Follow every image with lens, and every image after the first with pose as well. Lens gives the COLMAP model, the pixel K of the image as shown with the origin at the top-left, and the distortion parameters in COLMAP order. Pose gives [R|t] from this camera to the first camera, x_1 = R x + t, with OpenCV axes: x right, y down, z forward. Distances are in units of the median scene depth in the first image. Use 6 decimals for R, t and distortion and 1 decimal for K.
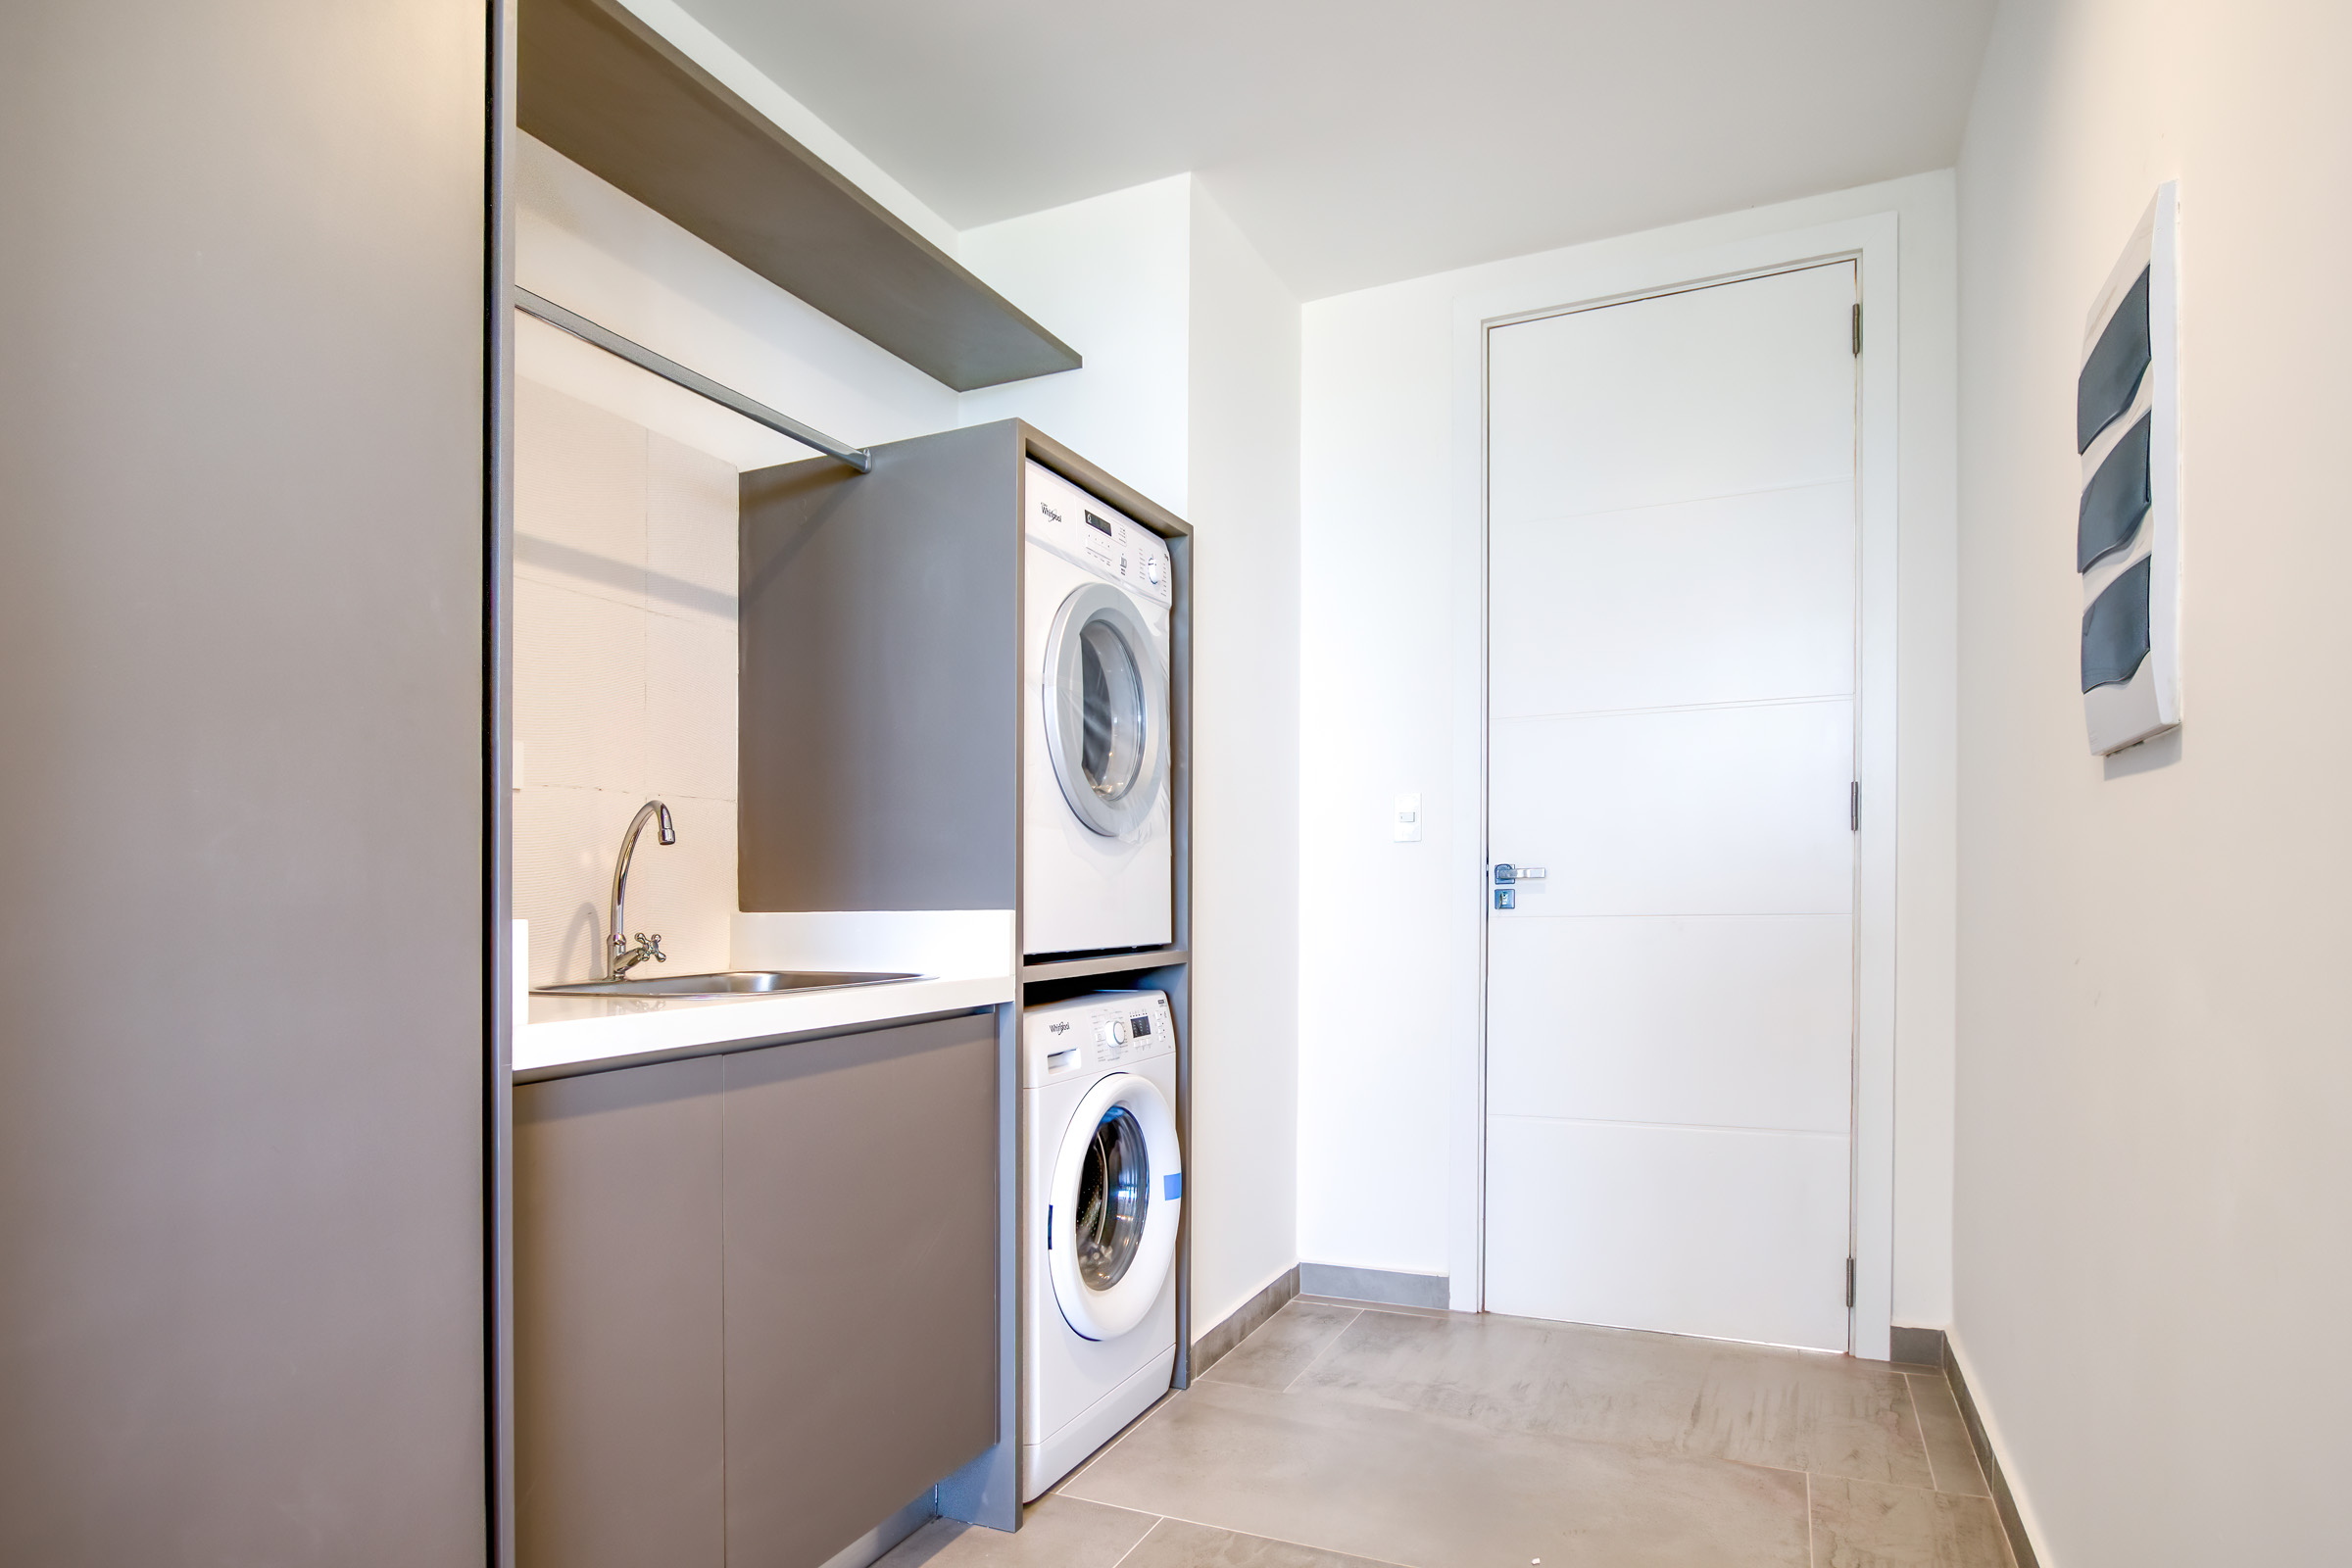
lens RADIAL K [[1302.2, 0, 1175.2], [0, 1302.2, 899.1], [0, 0, 1]] dist [0.000938, 0.000163]
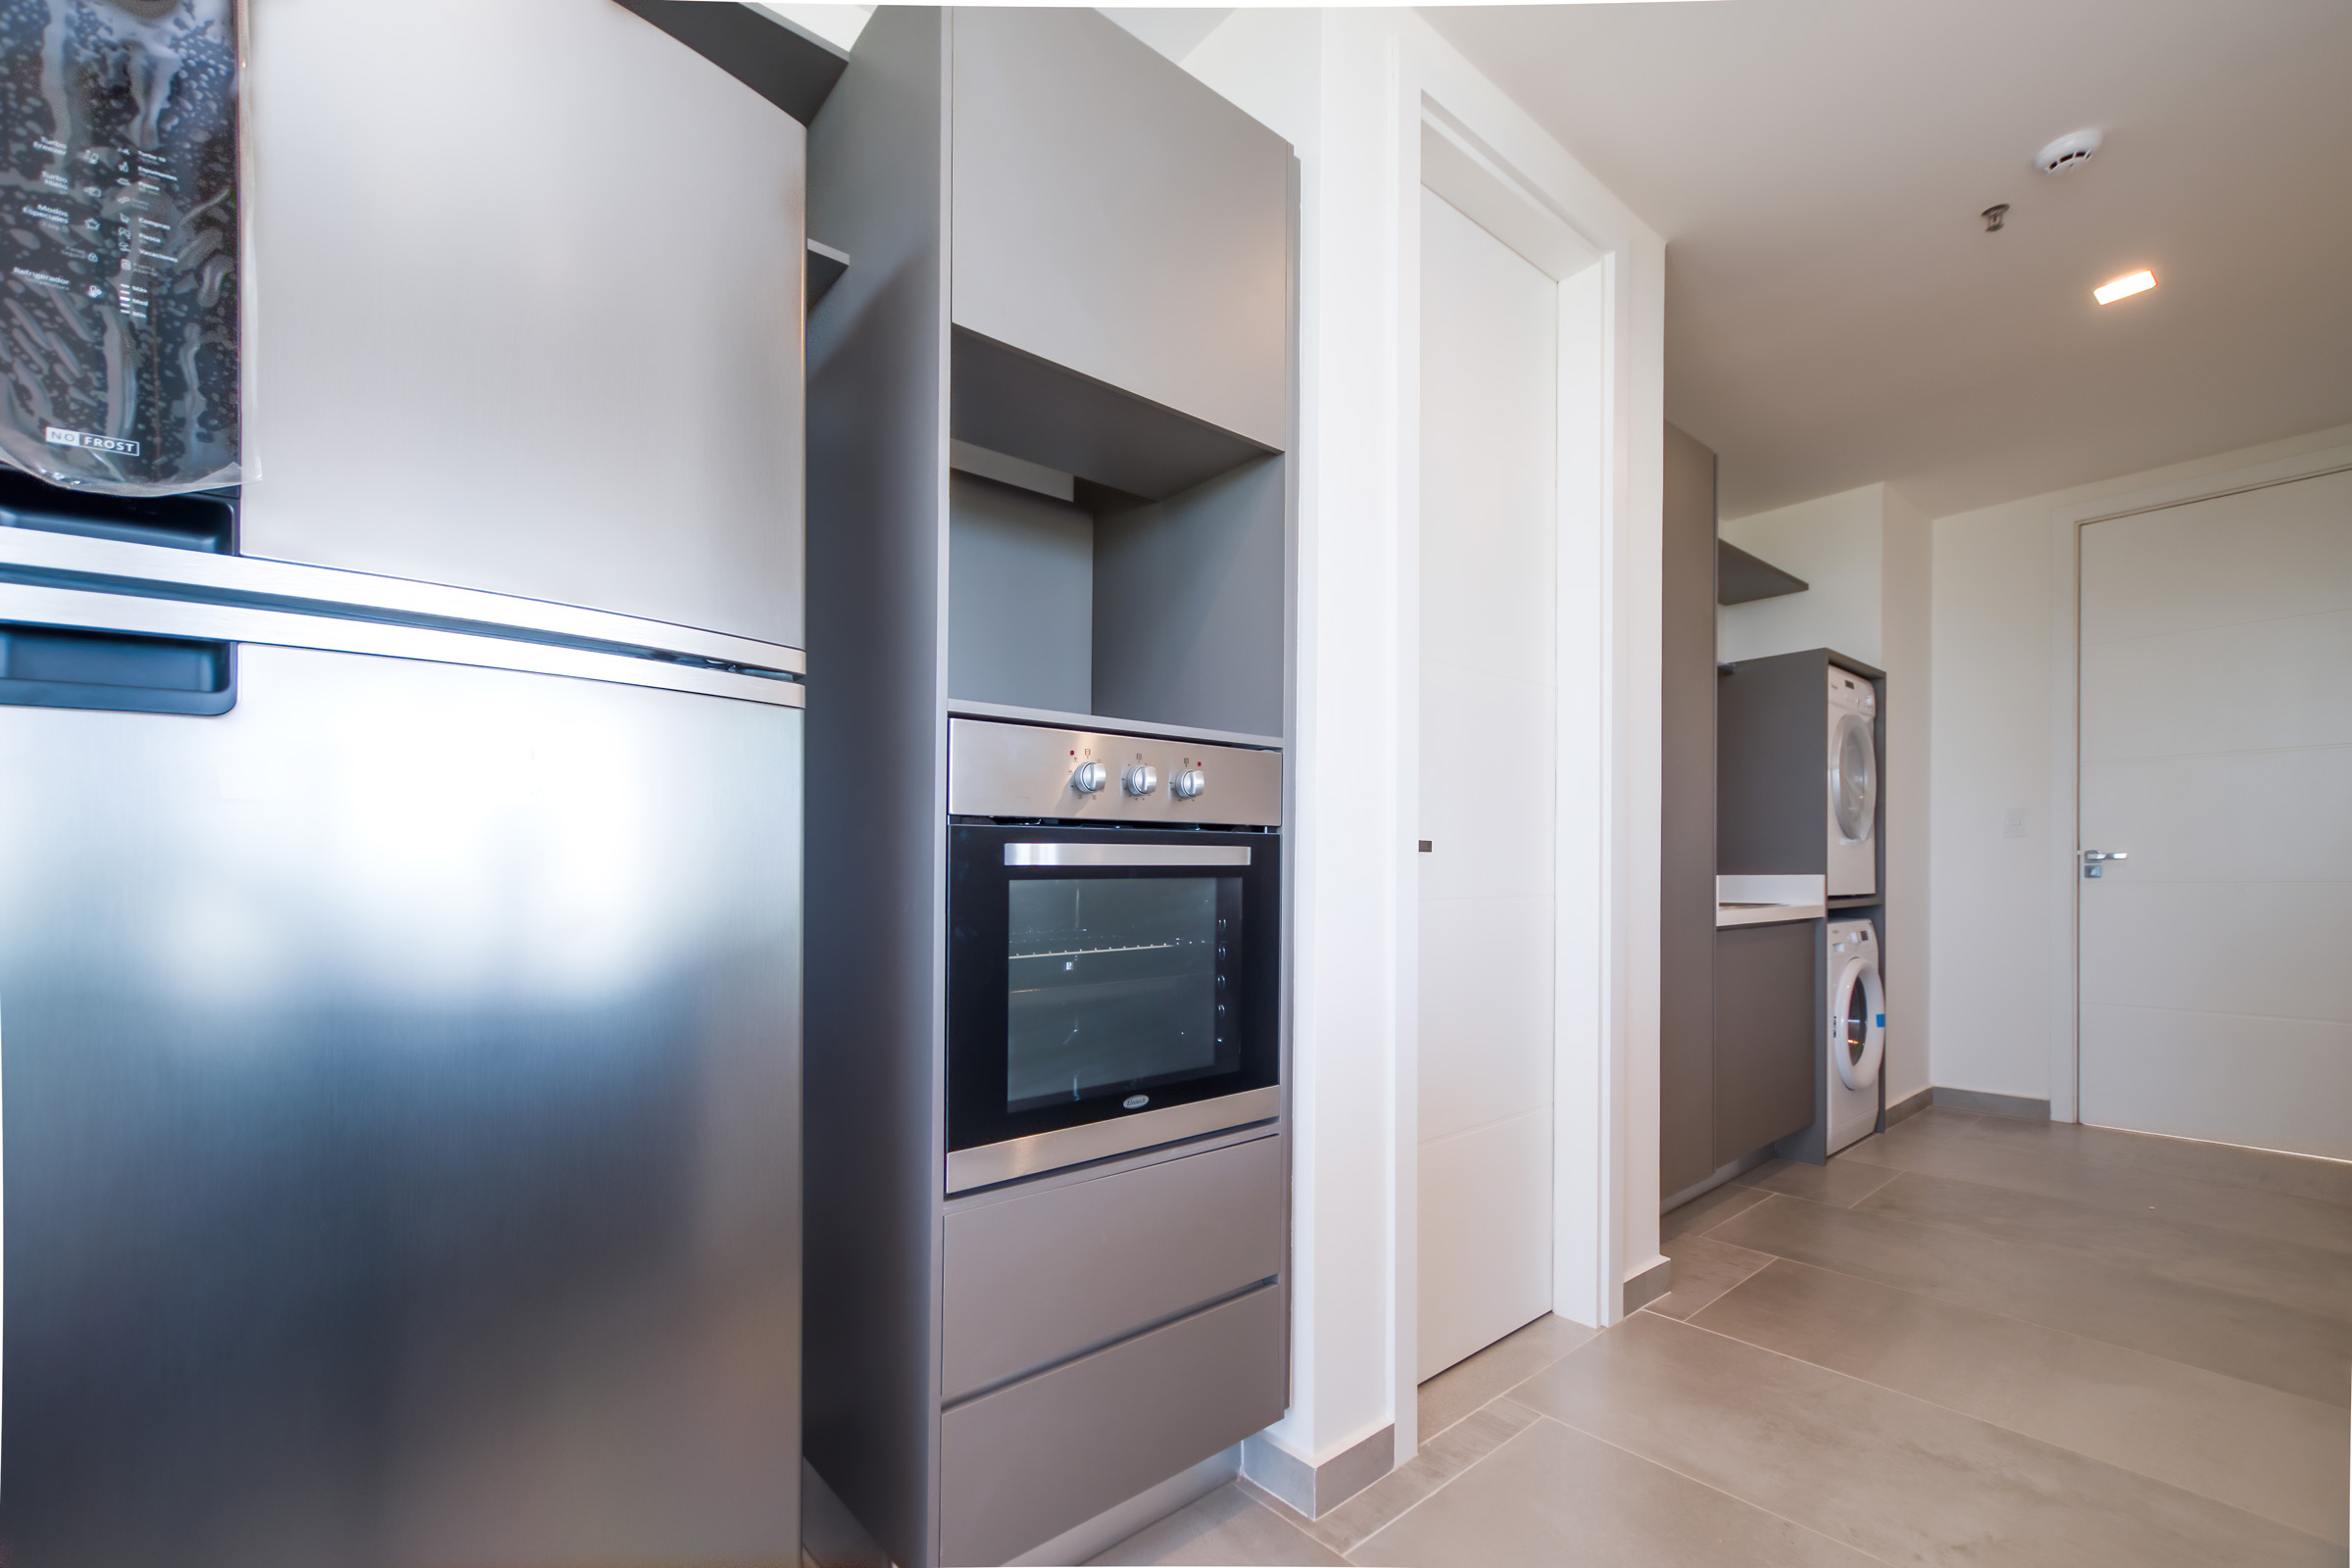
lens RADIAL K [[1005.0, 0, 1179.6], [0, 1005.0, 852.8], [0, 0, 1]] dist [-0.000493, -0.000071]
pose [[0.907986, -0.001715, -0.418998, -0.306491], [-0.006304, 0.999823, -0.017752, 0.006505], [0.418954, 0.018759, 0.907814, -0.743356]]
